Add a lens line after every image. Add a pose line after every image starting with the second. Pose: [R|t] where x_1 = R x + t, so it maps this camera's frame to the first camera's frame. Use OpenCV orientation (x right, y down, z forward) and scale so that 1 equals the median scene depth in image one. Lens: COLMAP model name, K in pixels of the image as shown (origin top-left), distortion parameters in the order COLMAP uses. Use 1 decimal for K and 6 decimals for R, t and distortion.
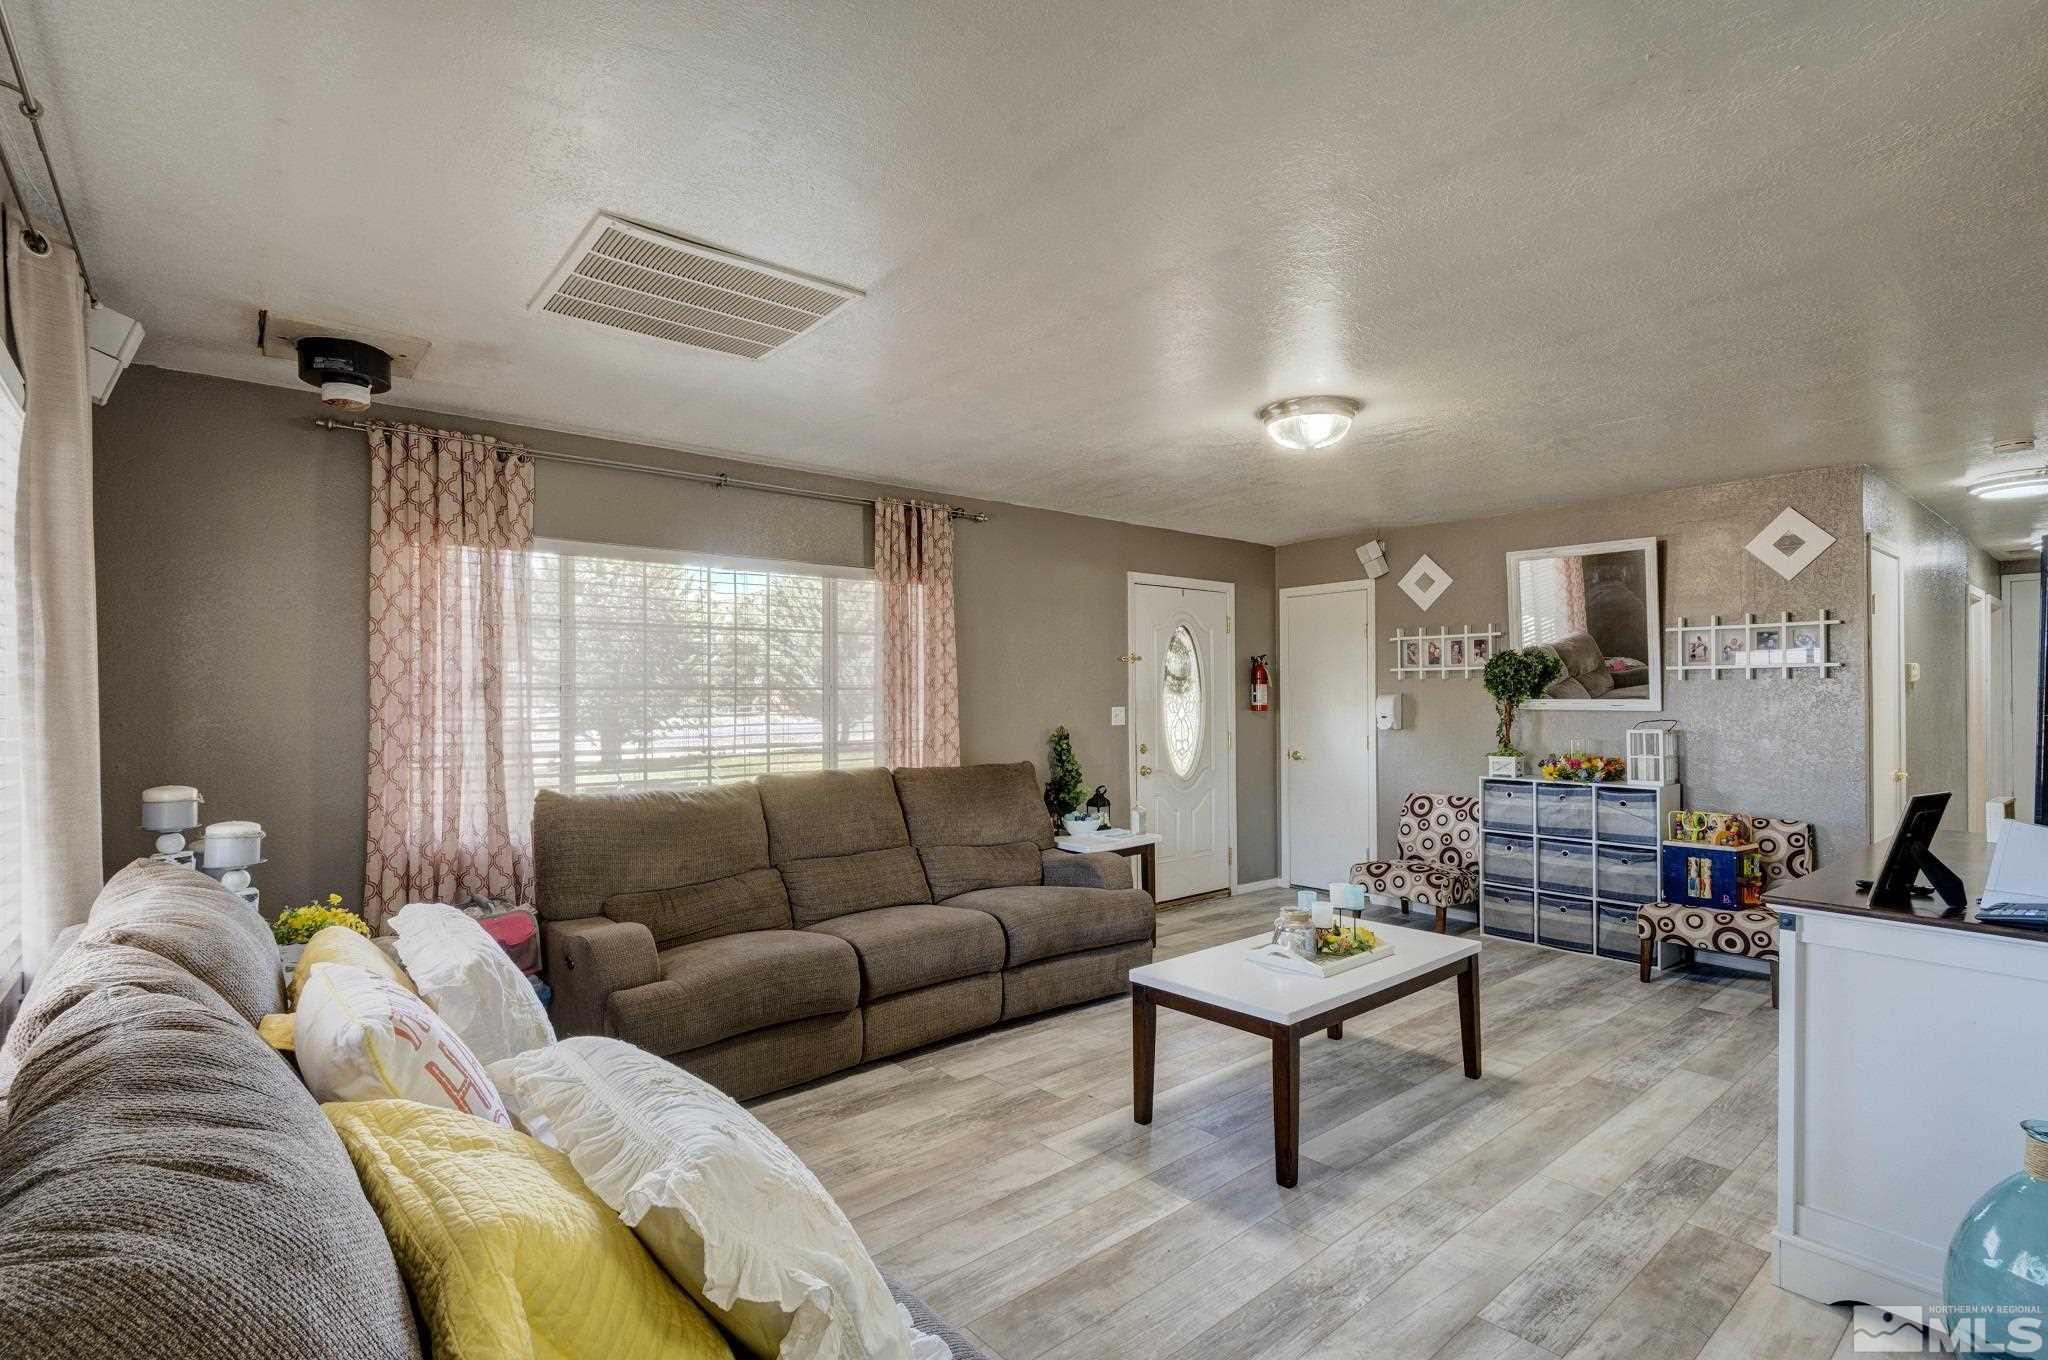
lens RADIAL K [[974.1, 0, 1013.1], [0, 974.1, 684.3], [0, 0, 1]] dist [-0.001239, -0.000910]
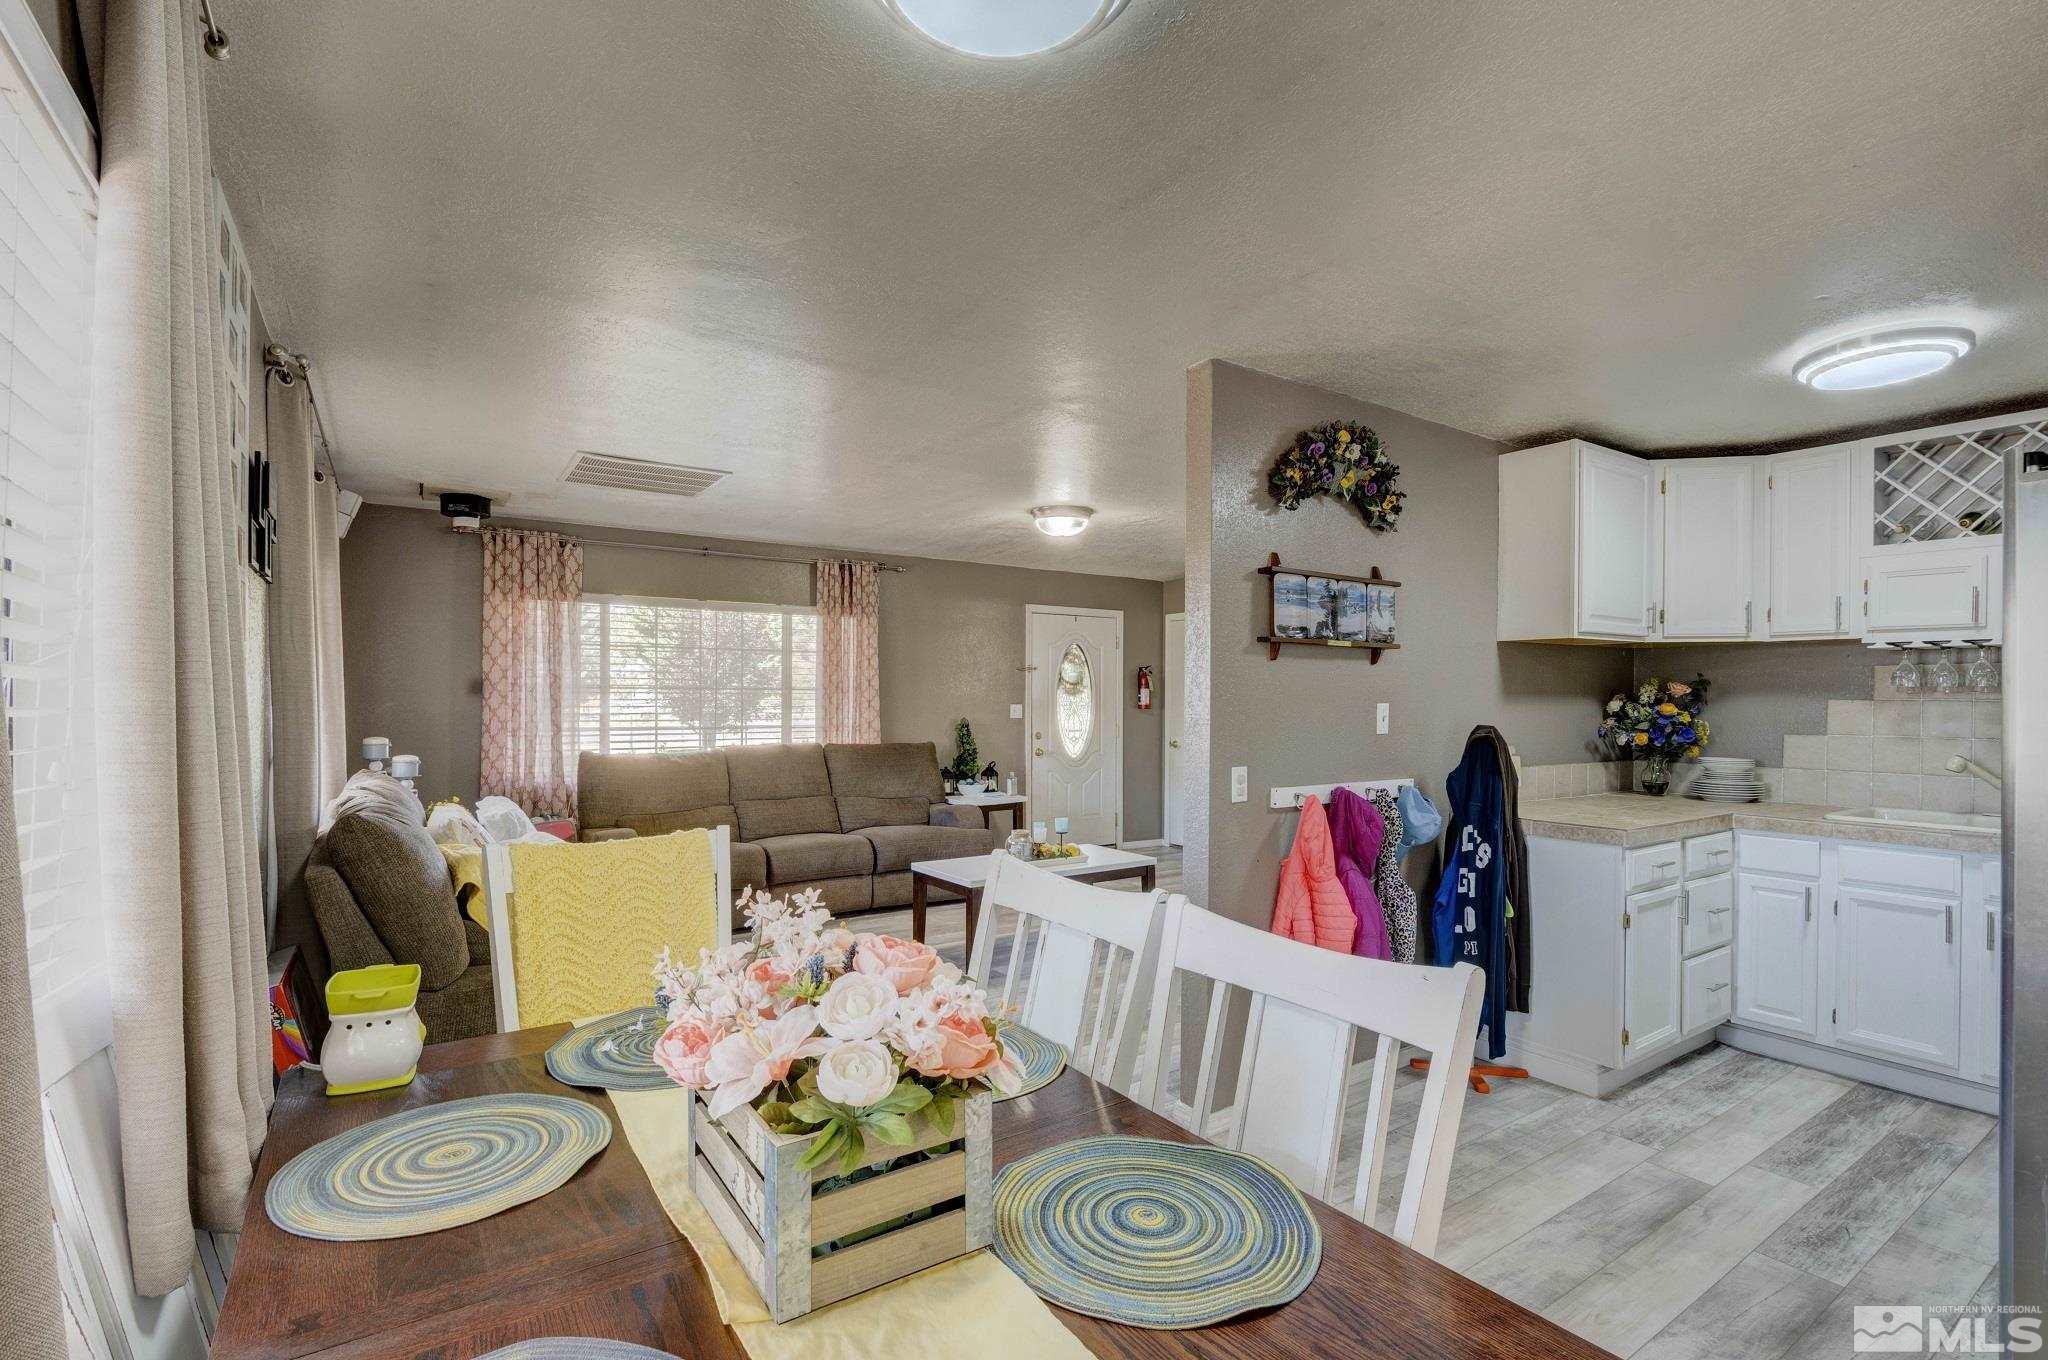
lens RADIAL K [[951.4, 0, 1028.4], [0, 951.4, 692.1], [0, 0, 1]] dist [-0.001269, -0.000859]
pose [[0.994884, 0.010265, -0.100503, 0.376875], [-0.009335, 0.999909, 0.009725, -0.010313], [0.100593, -0.008737, 0.994889, -0.459602]]
